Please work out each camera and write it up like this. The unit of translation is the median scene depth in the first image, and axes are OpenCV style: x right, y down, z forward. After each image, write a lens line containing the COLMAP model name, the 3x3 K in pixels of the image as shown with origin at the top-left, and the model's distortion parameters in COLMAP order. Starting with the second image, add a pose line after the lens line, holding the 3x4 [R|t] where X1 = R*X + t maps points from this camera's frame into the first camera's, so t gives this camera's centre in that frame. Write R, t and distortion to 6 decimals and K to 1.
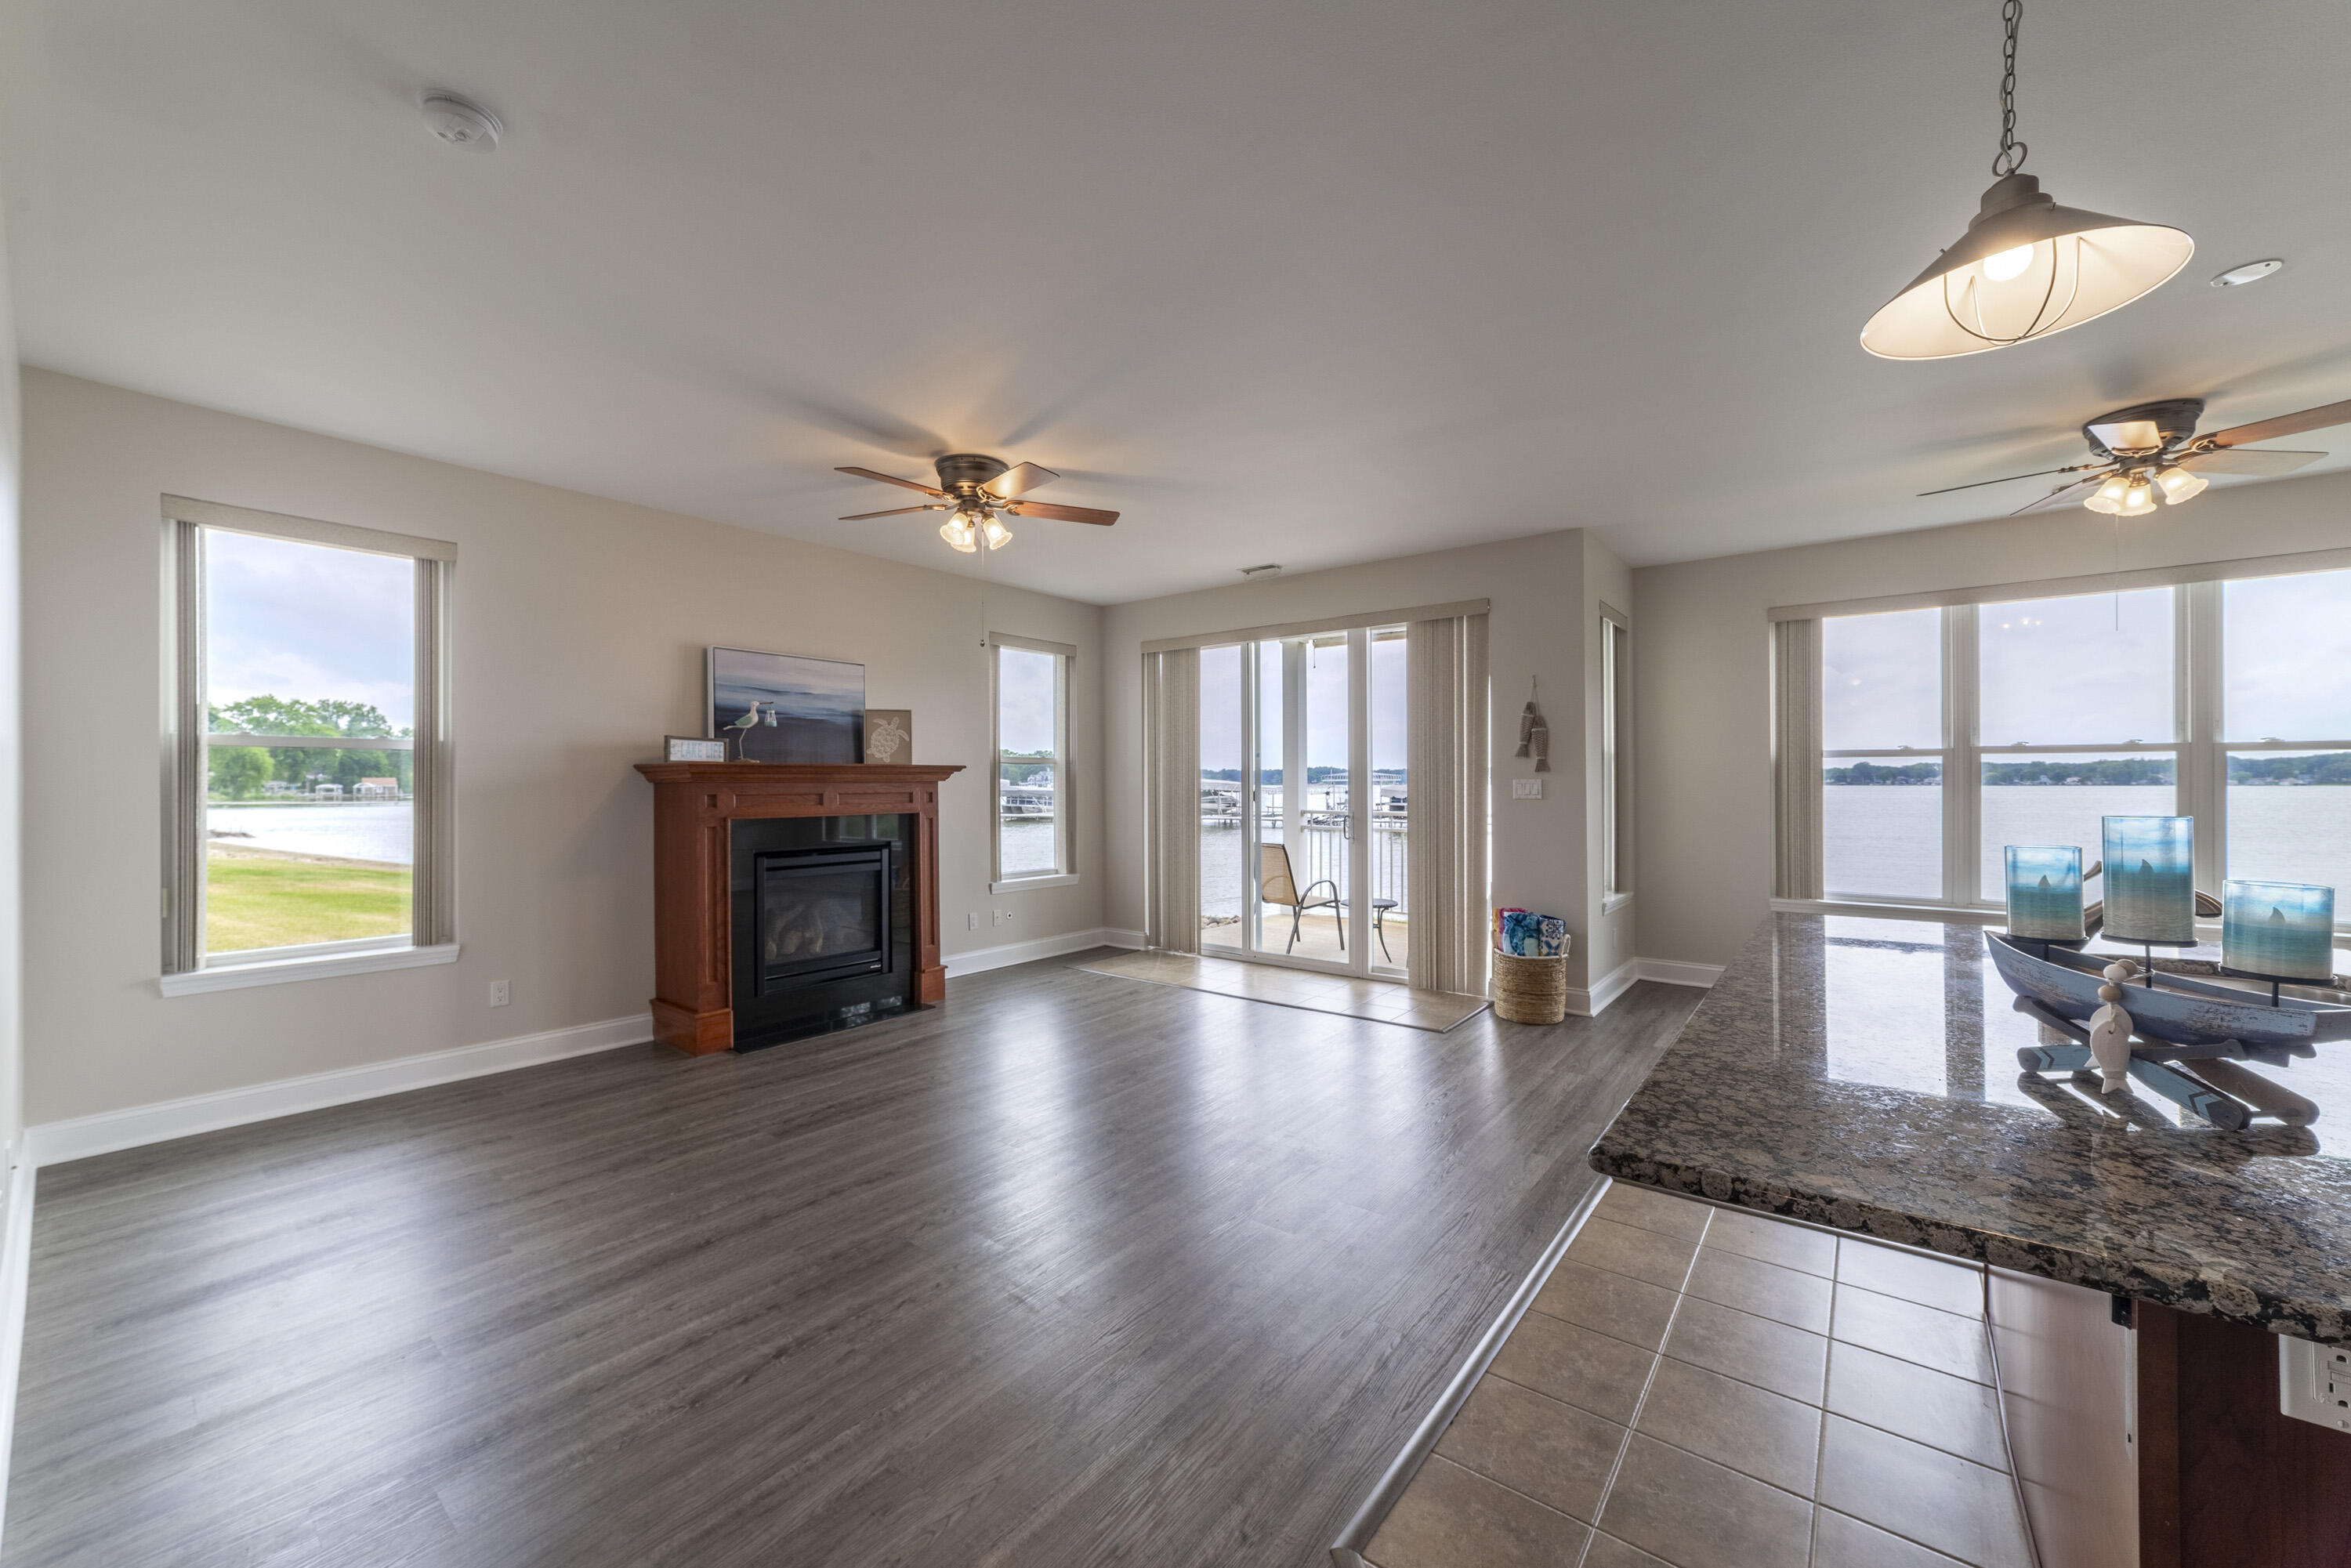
lens RADIAL K [[885.8, 0, 1175.5], [0, 885.8, 784.0], [0, 0, 1]] dist [-0.000791, -0.000101]
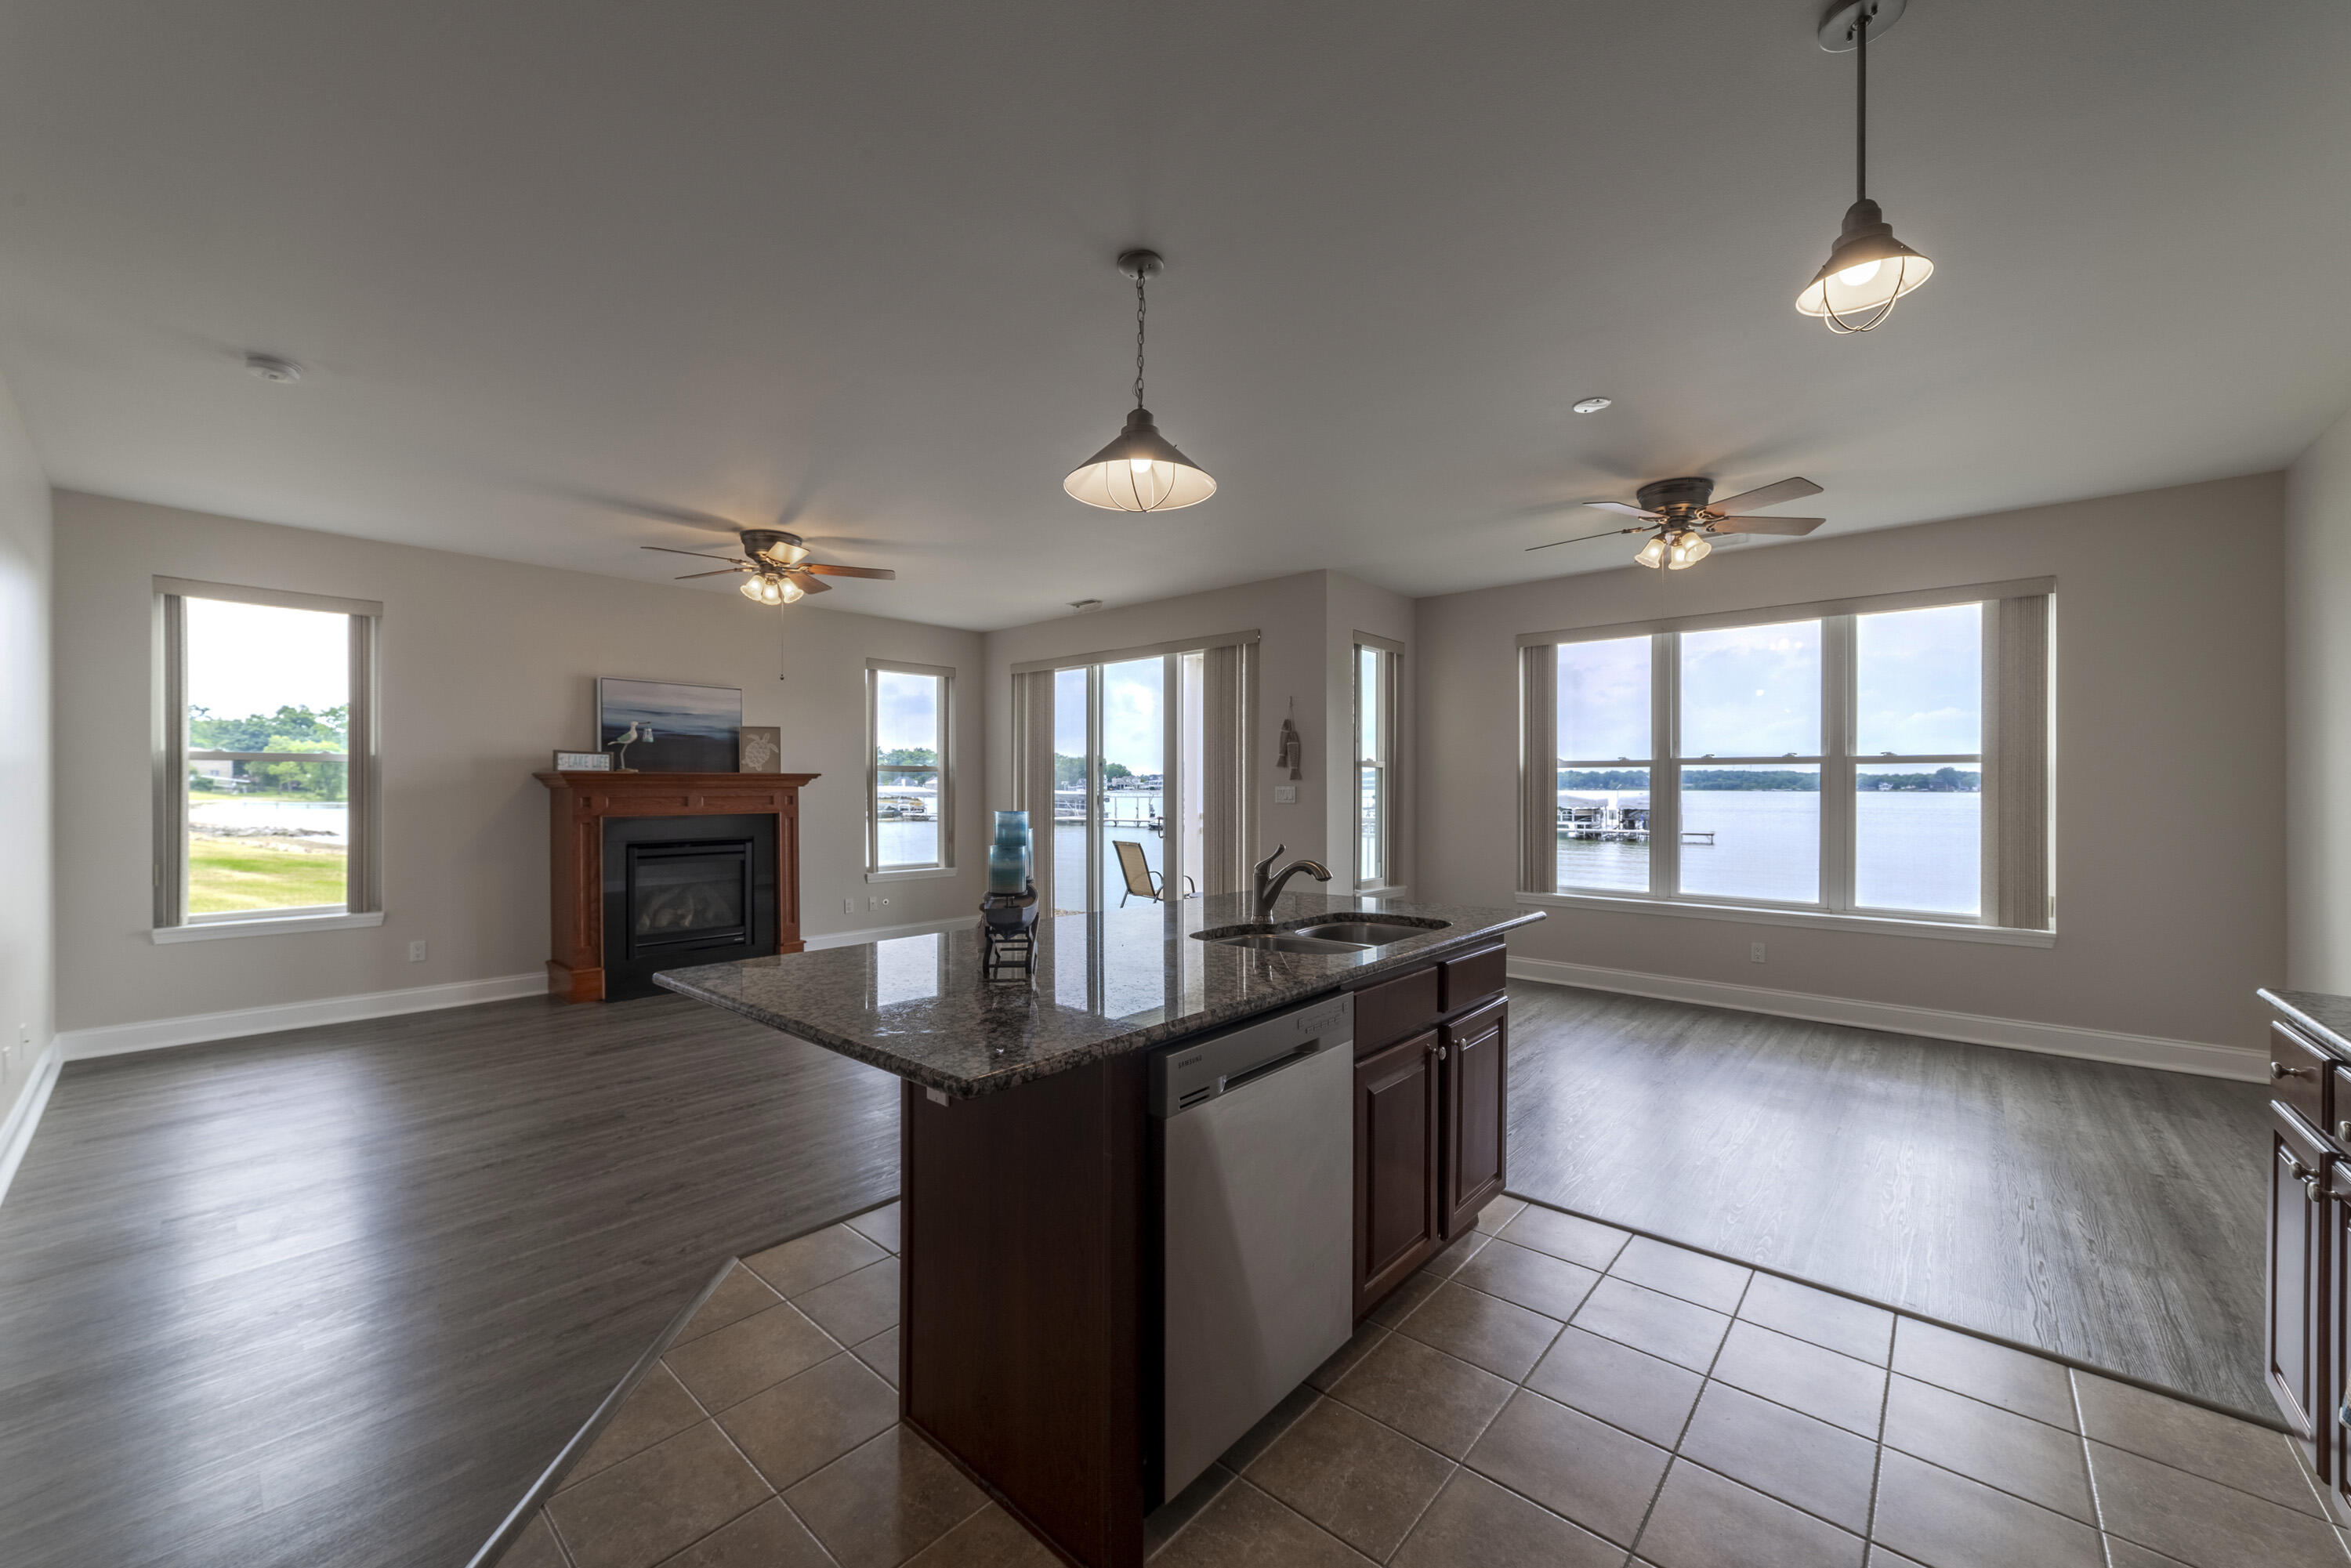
lens RADIAL K [[890.2, 0, 1167.8], [0, 890.2, 793.0], [0, 0, 1]] dist [0.001789, 0.000434]
pose [[0.998052, 0.002687, -0.062332, 0.348478], [-0.002289, 0.999977, 0.006448, -0.003820], [0.062347, -0.006292, 0.998035, -0.193207]]
